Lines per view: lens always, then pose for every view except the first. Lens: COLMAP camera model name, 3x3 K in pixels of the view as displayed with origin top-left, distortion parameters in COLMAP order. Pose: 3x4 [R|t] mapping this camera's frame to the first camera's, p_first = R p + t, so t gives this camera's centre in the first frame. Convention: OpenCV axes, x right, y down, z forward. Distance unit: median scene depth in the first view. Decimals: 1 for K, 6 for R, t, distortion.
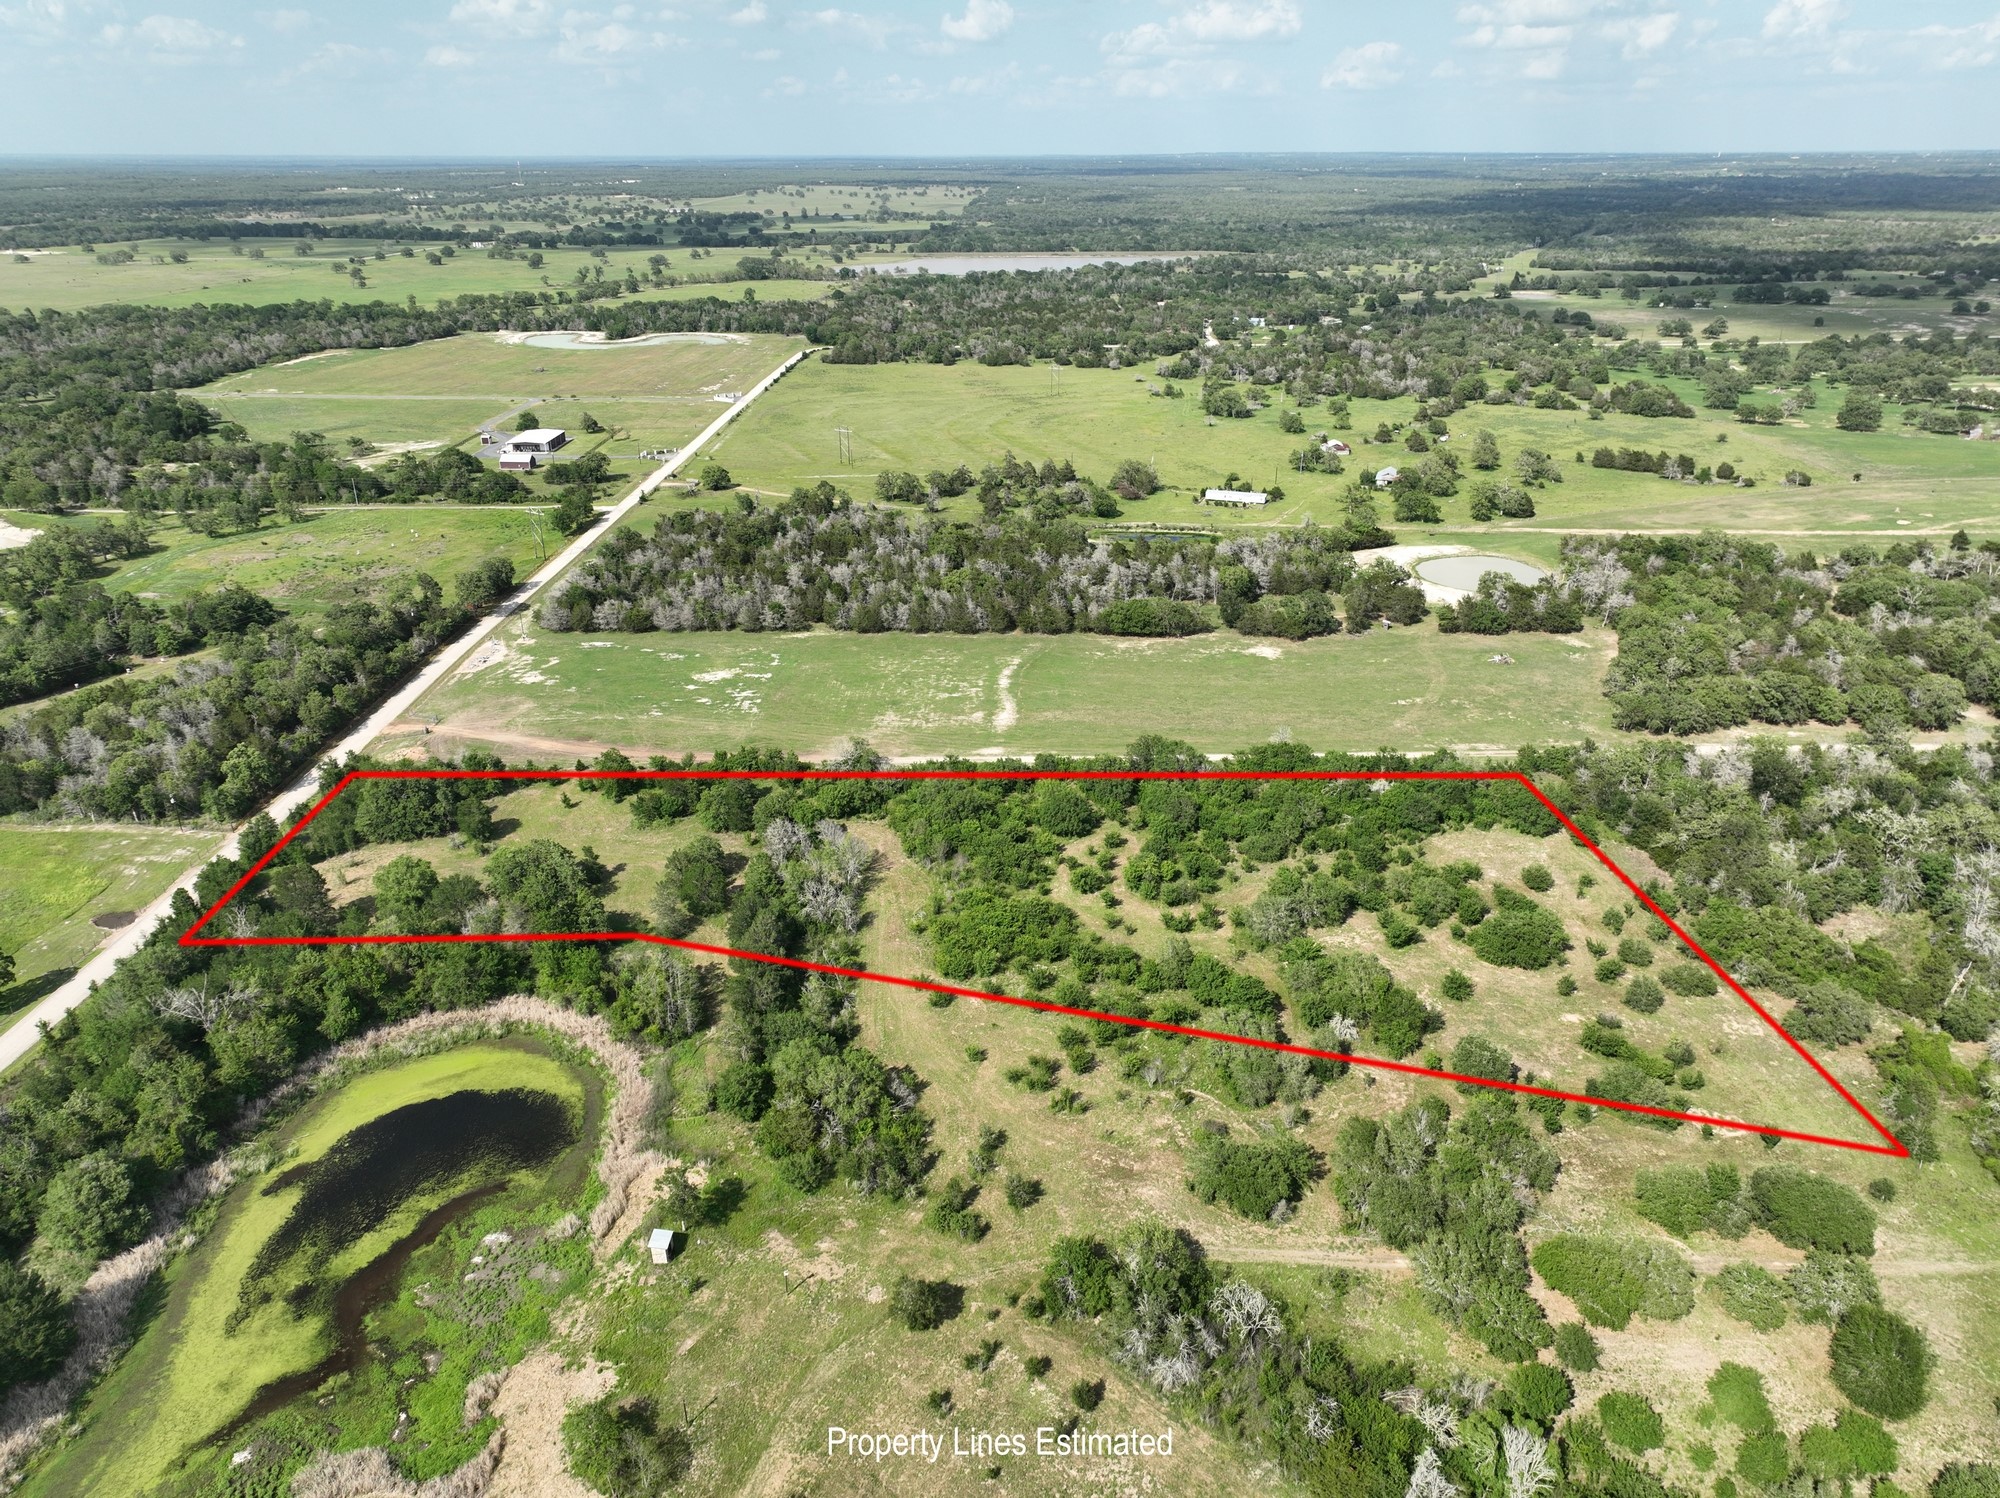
lens RADIAL K [[1418.9, 0, 1005.4], [0, 1418.9, 711.8], [0, 0, 1]] dist [-0.003603, 0.022979]
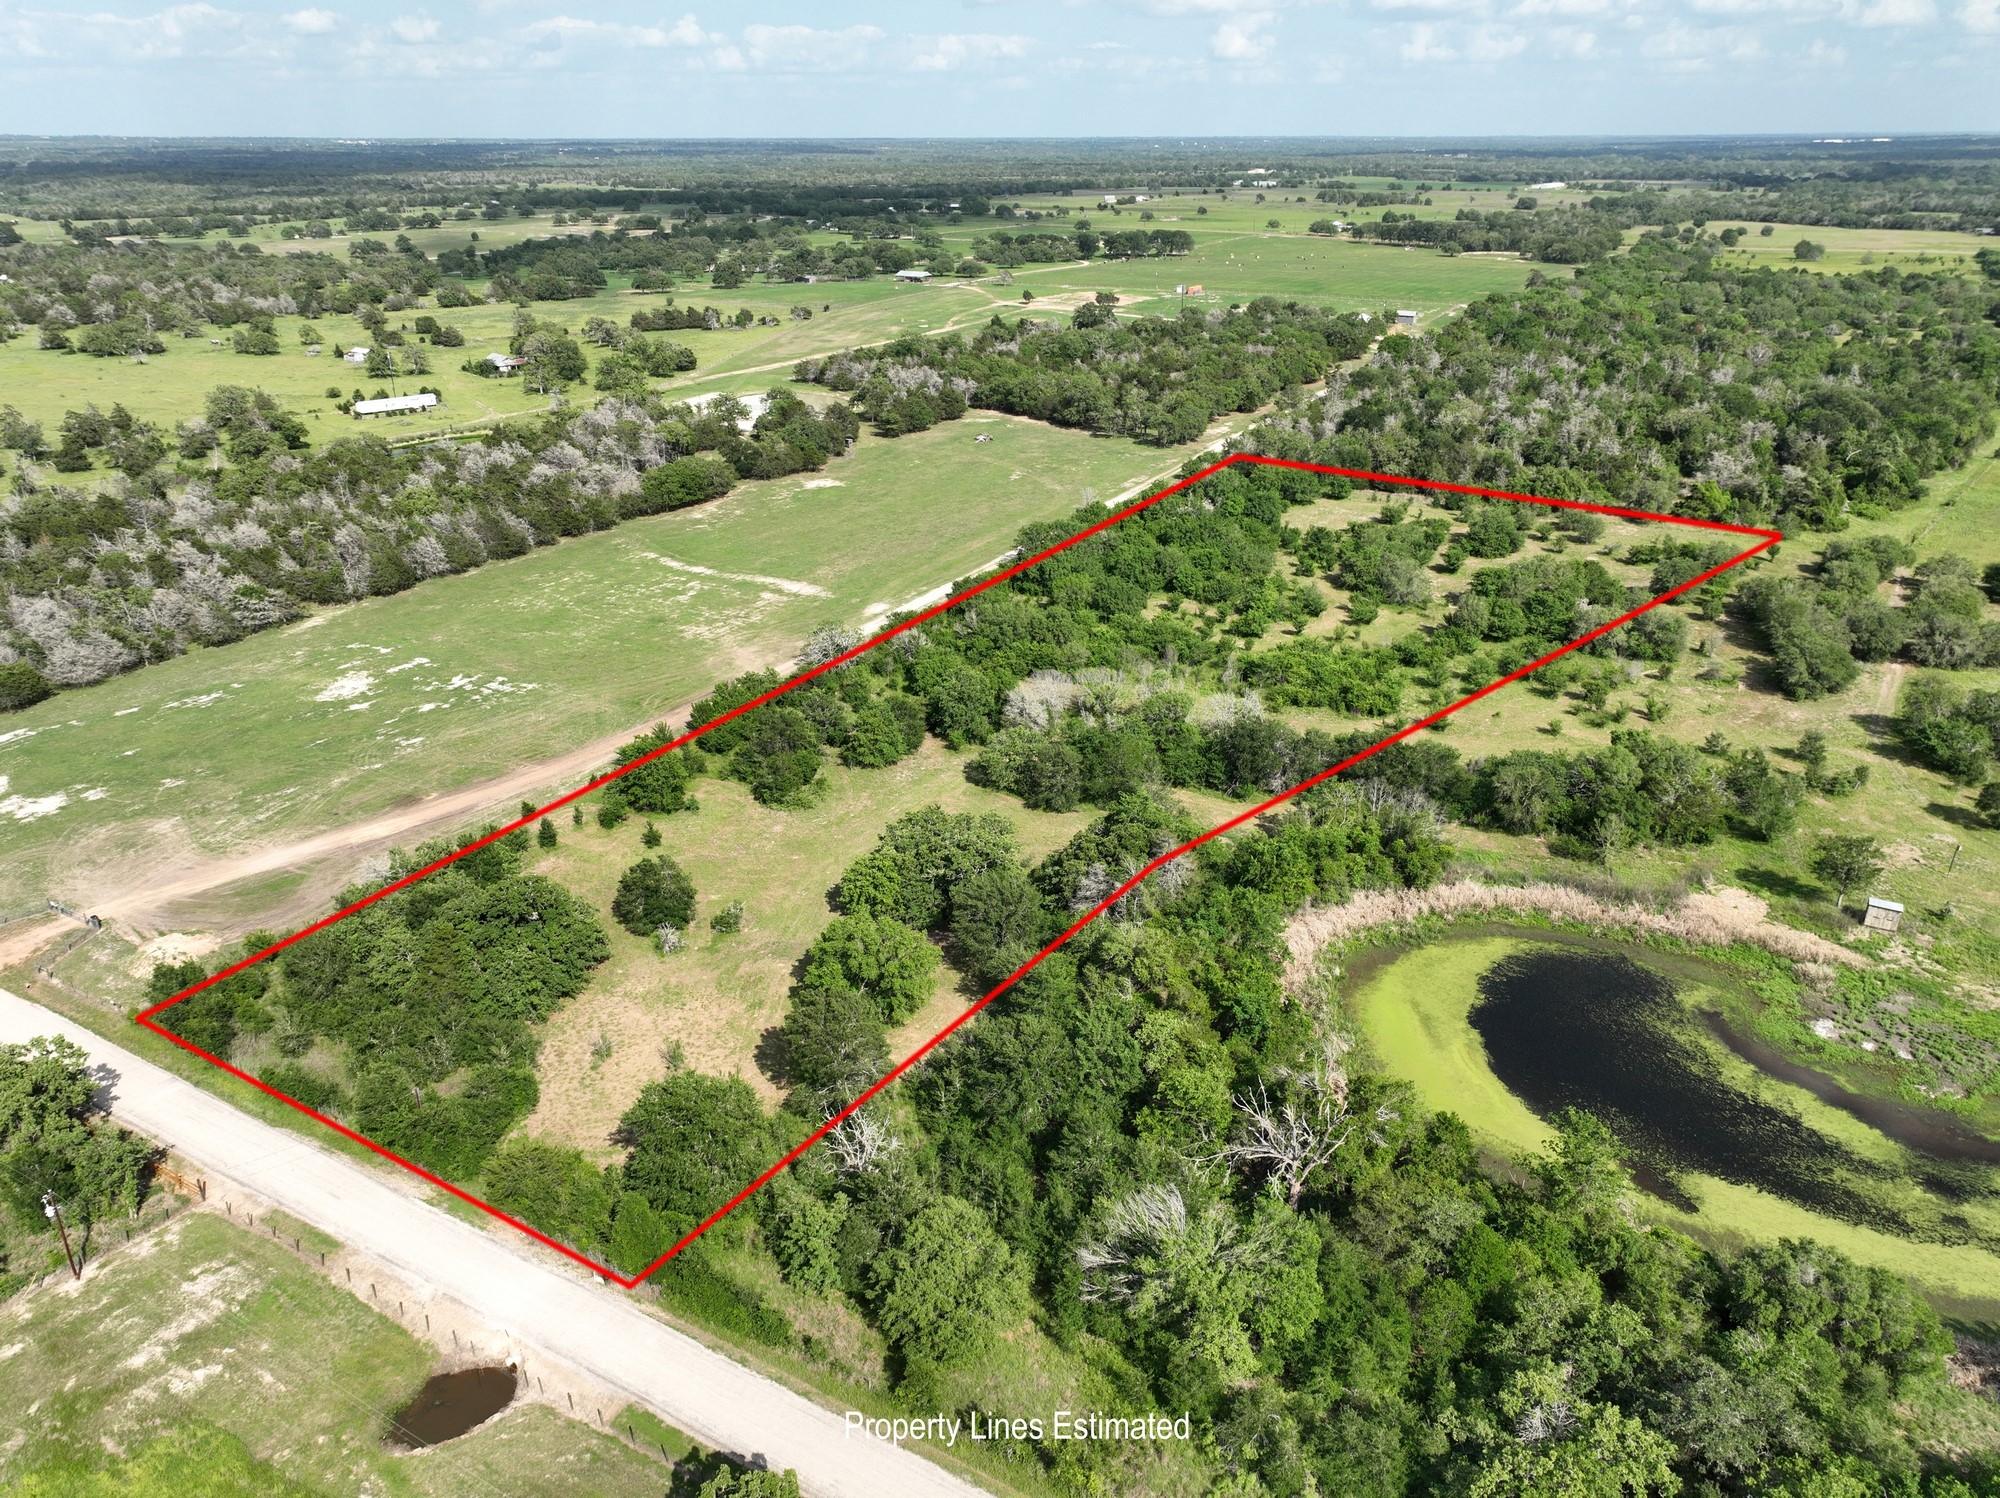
lens RADIAL K [[1418.9, 0, 1005.4], [0, 1418.9, 711.8], [0, 0, 1]] dist [-0.003603, 0.022979]
pose [[0.490836, -0.332439, 0.805335, -1.042165], [0.323967, 0.927704, 0.185501, -0.069892], [-0.808781, 0.169851, 0.563049, 0.817177]]
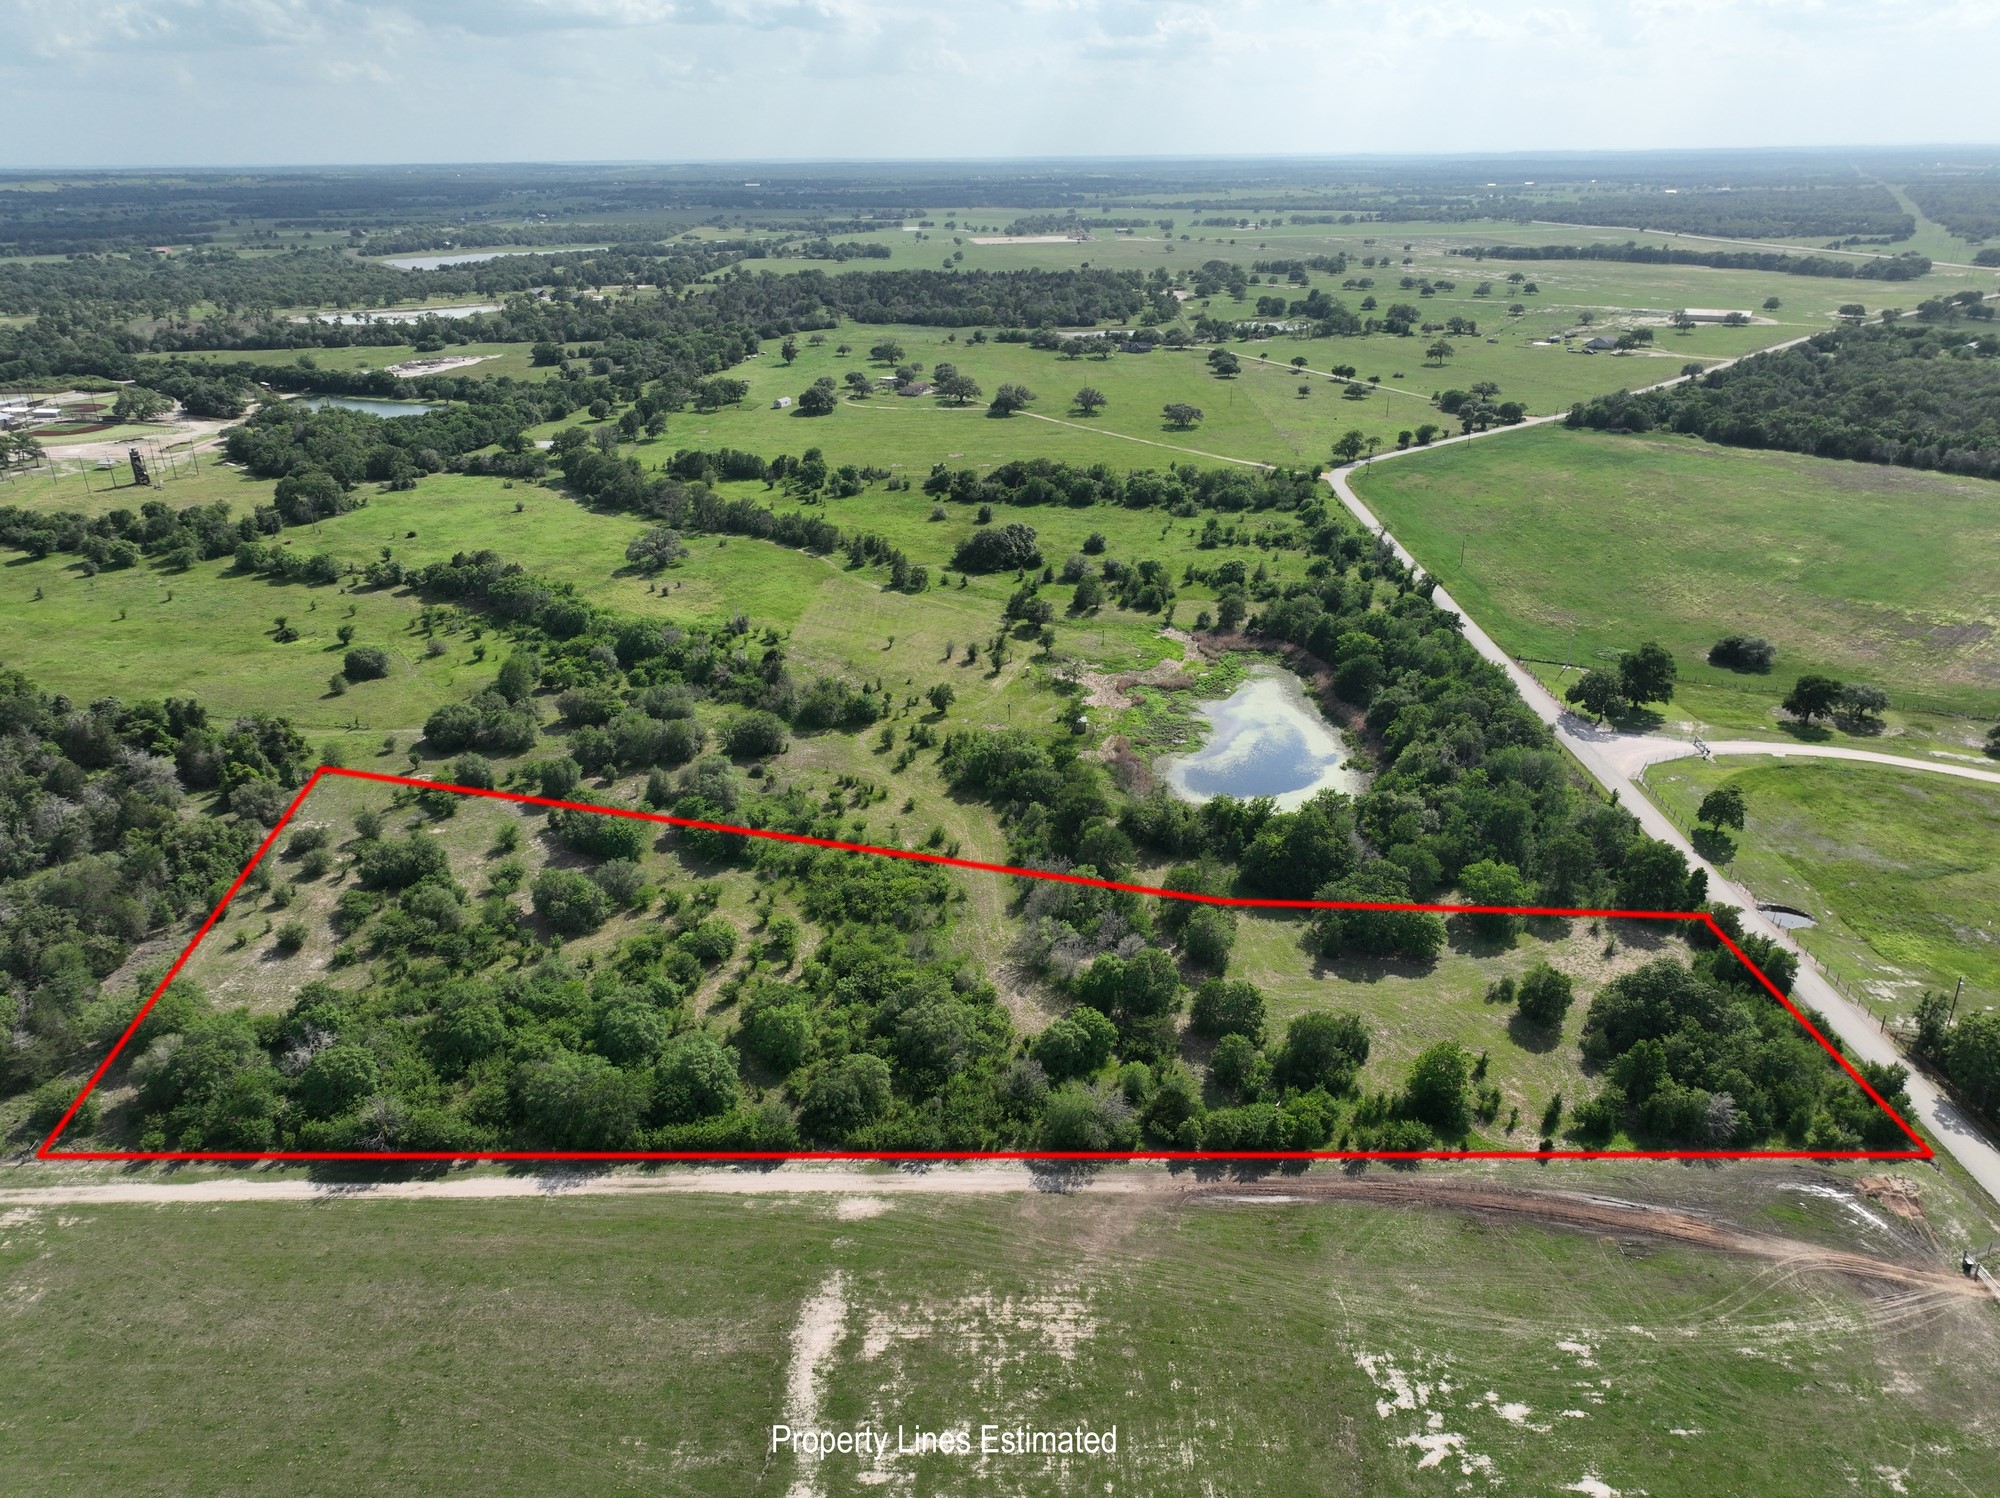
lens RADIAL K [[1418.9, 0, 1005.4], [0, 1418.9, 711.8], [0, 0, 1]] dist [-0.003603, 0.022979]
pose [[-0.999782, 0.016078, -0.013331, -0.102443], [0.002573, 0.728204, 0.685356, -0.815051], [0.020727, 0.685172, -0.728086, 2.083373]]
